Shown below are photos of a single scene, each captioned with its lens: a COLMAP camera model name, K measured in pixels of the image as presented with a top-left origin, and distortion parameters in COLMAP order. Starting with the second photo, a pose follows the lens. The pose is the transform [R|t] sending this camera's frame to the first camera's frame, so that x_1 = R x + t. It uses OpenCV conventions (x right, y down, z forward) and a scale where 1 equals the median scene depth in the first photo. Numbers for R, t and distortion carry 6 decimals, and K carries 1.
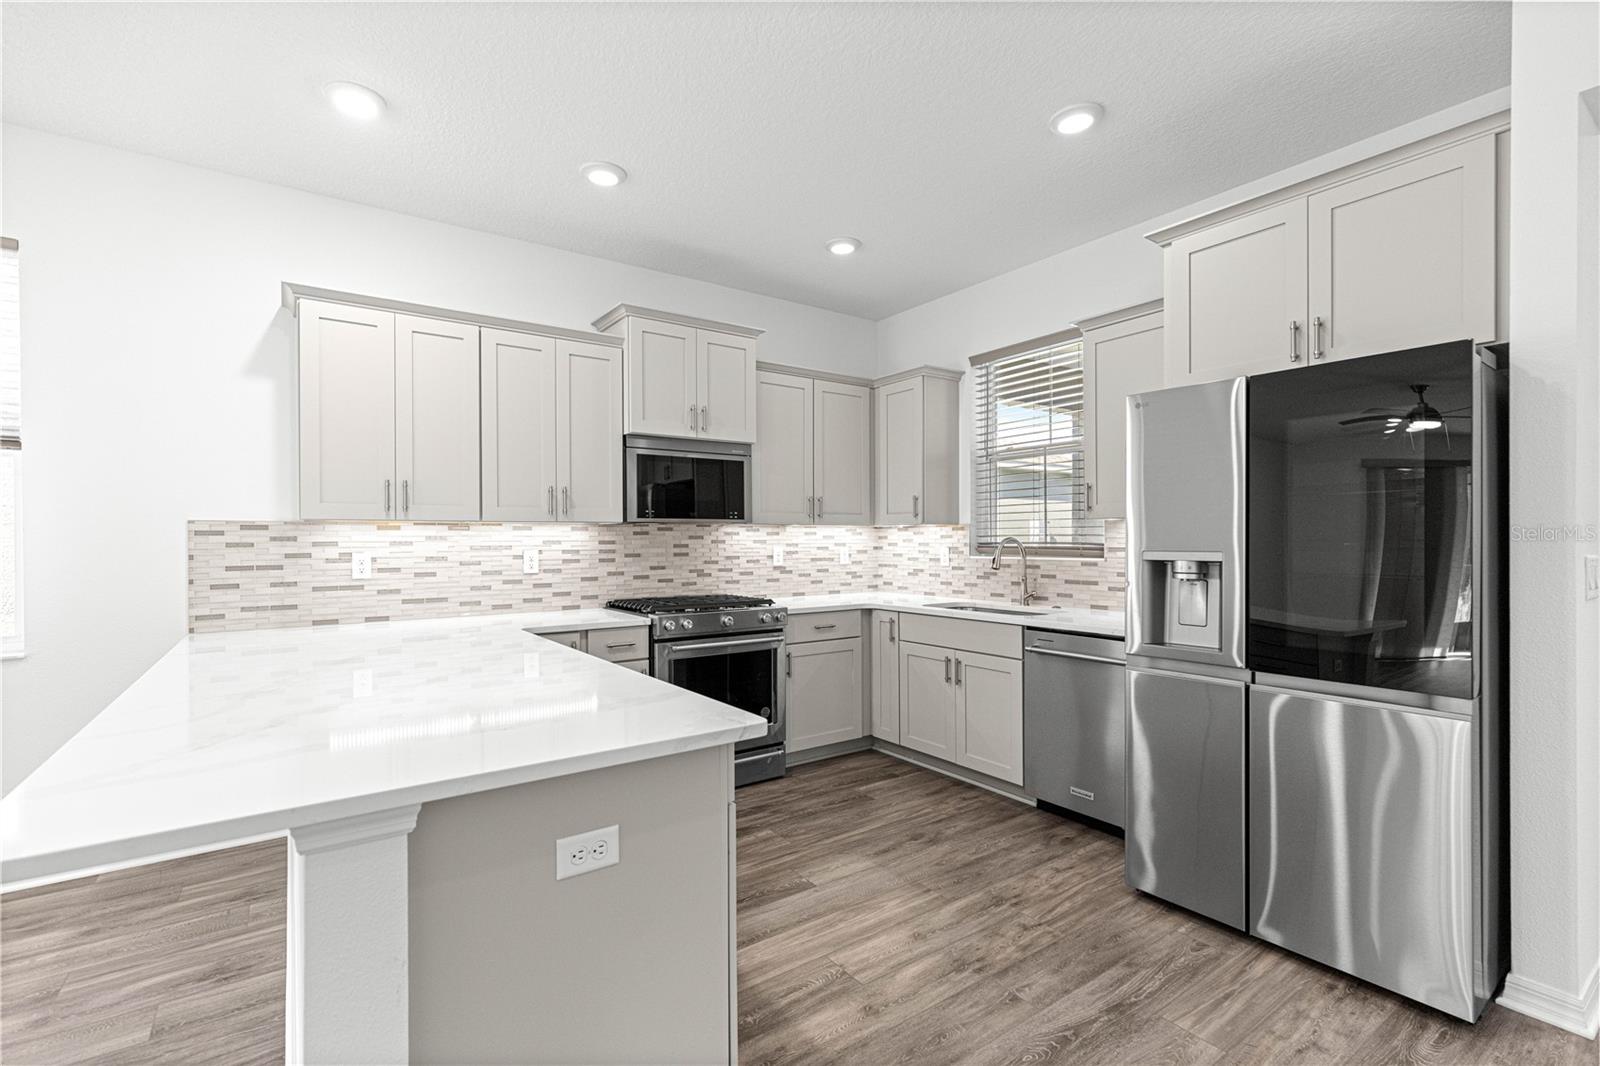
lens RADIAL K [[719.2, 0, 804.3], [0, 719.2, 541.5], [0, 0, 1]] dist [0.010553, -0.000502]
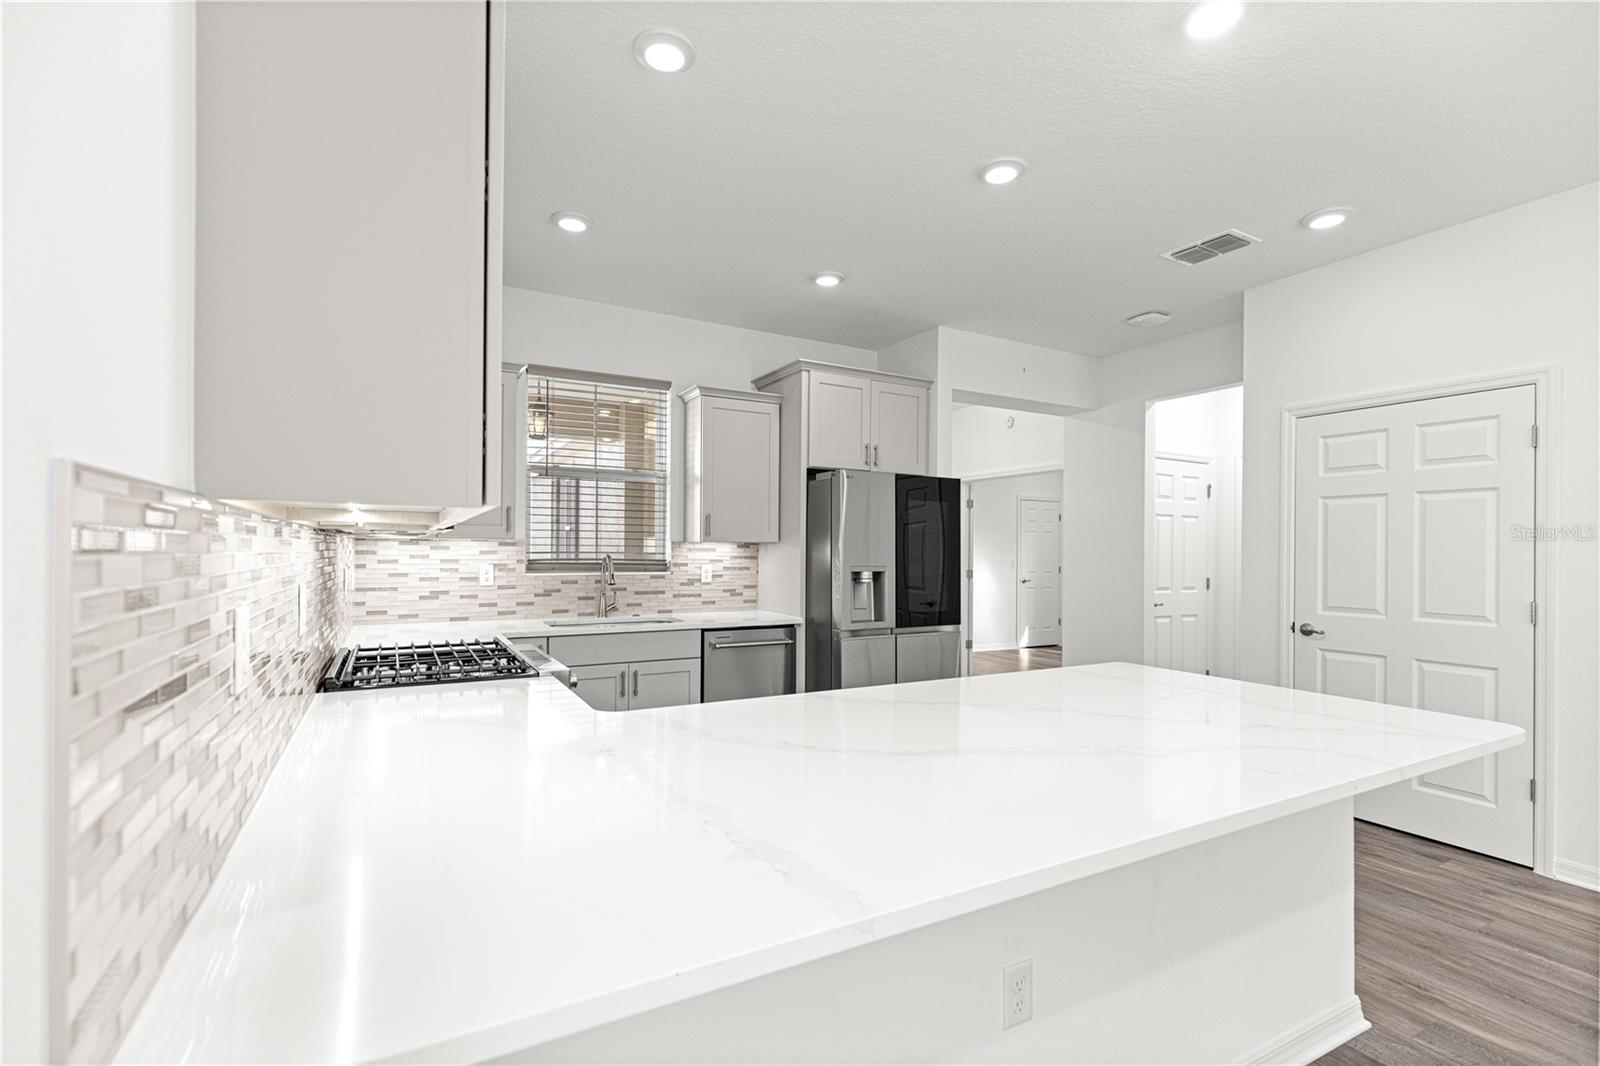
lens RADIAL K [[719.2, 0, 804.3], [0, 719.2, 541.5], [0, 0, 1]] dist [0.010553, -0.000502]
pose [[0.129766, 0.017070, 0.991398, -0.667630], [-0.006700, 0.999844, -0.016339, -0.008794], [-0.991522, -0.004522, 0.129860, 0.515582]]
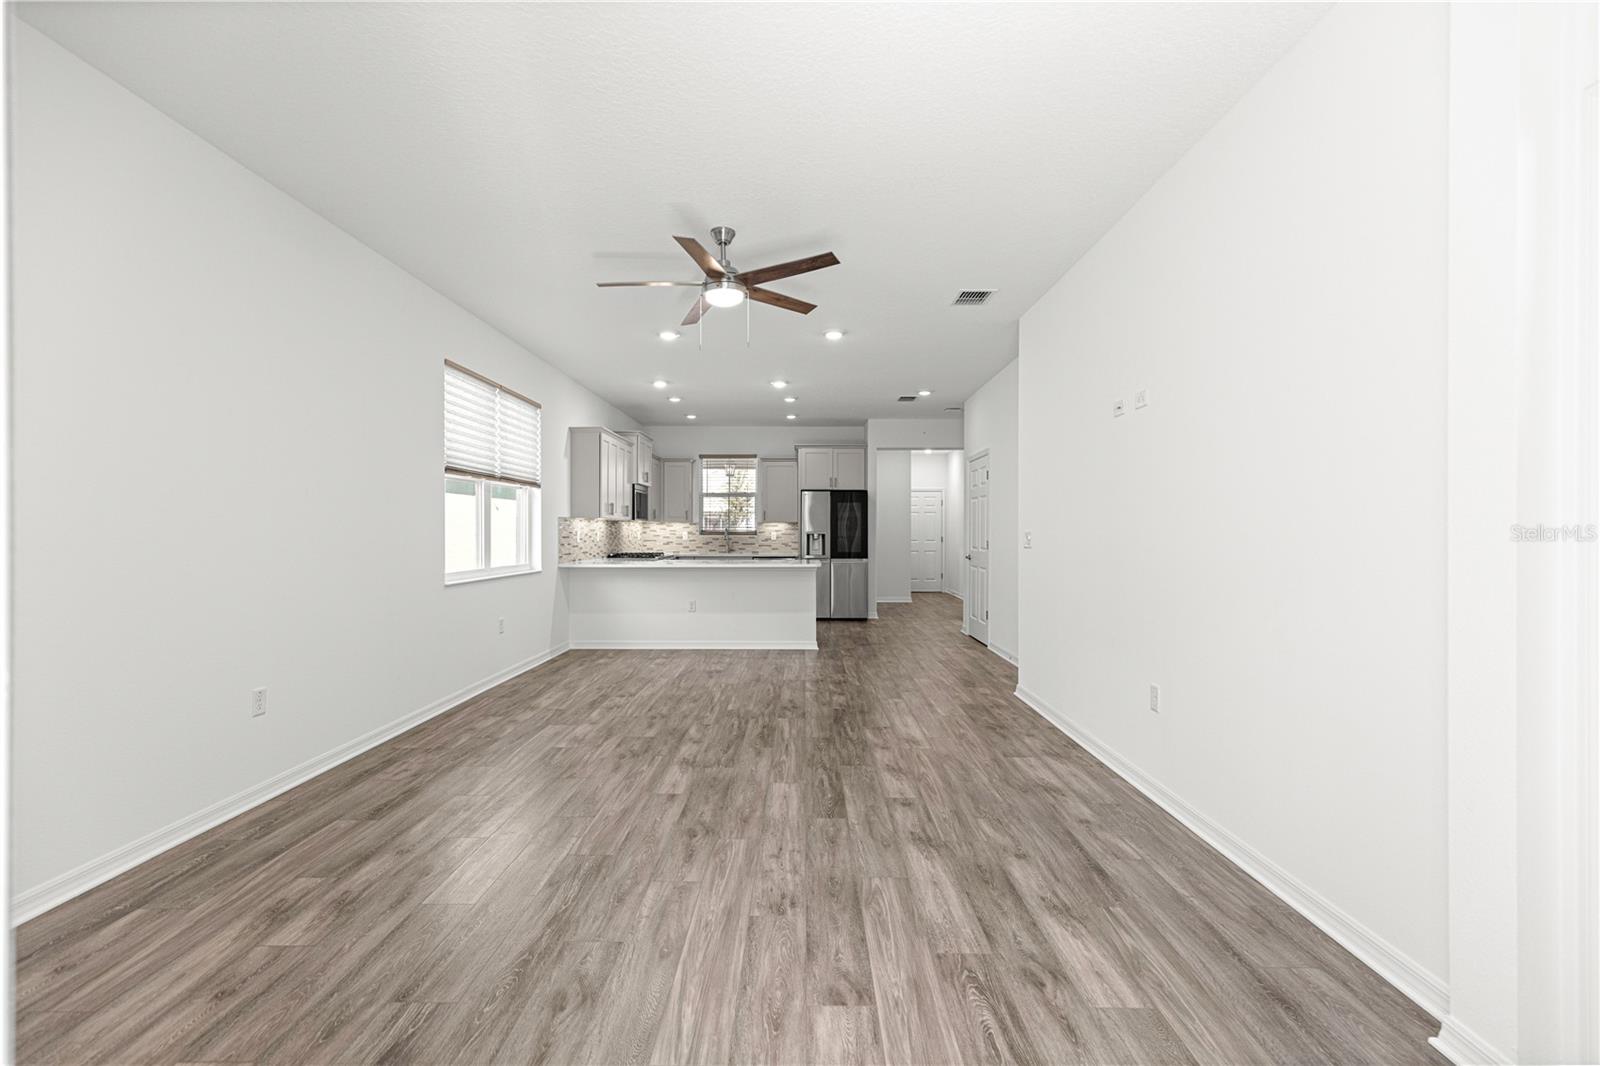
lens RADIAL K [[719.2, 0, 804.3], [0, 719.2, 541.5], [0, 0, 1]] dist [0.010553, -0.000502]
pose [[0.590031, -0.007795, 0.807343, -1.545953], [-0.000142, 0.999952, 0.009759, 0.016683], [-0.807380, -0.005873, 0.590002, -0.739804]]
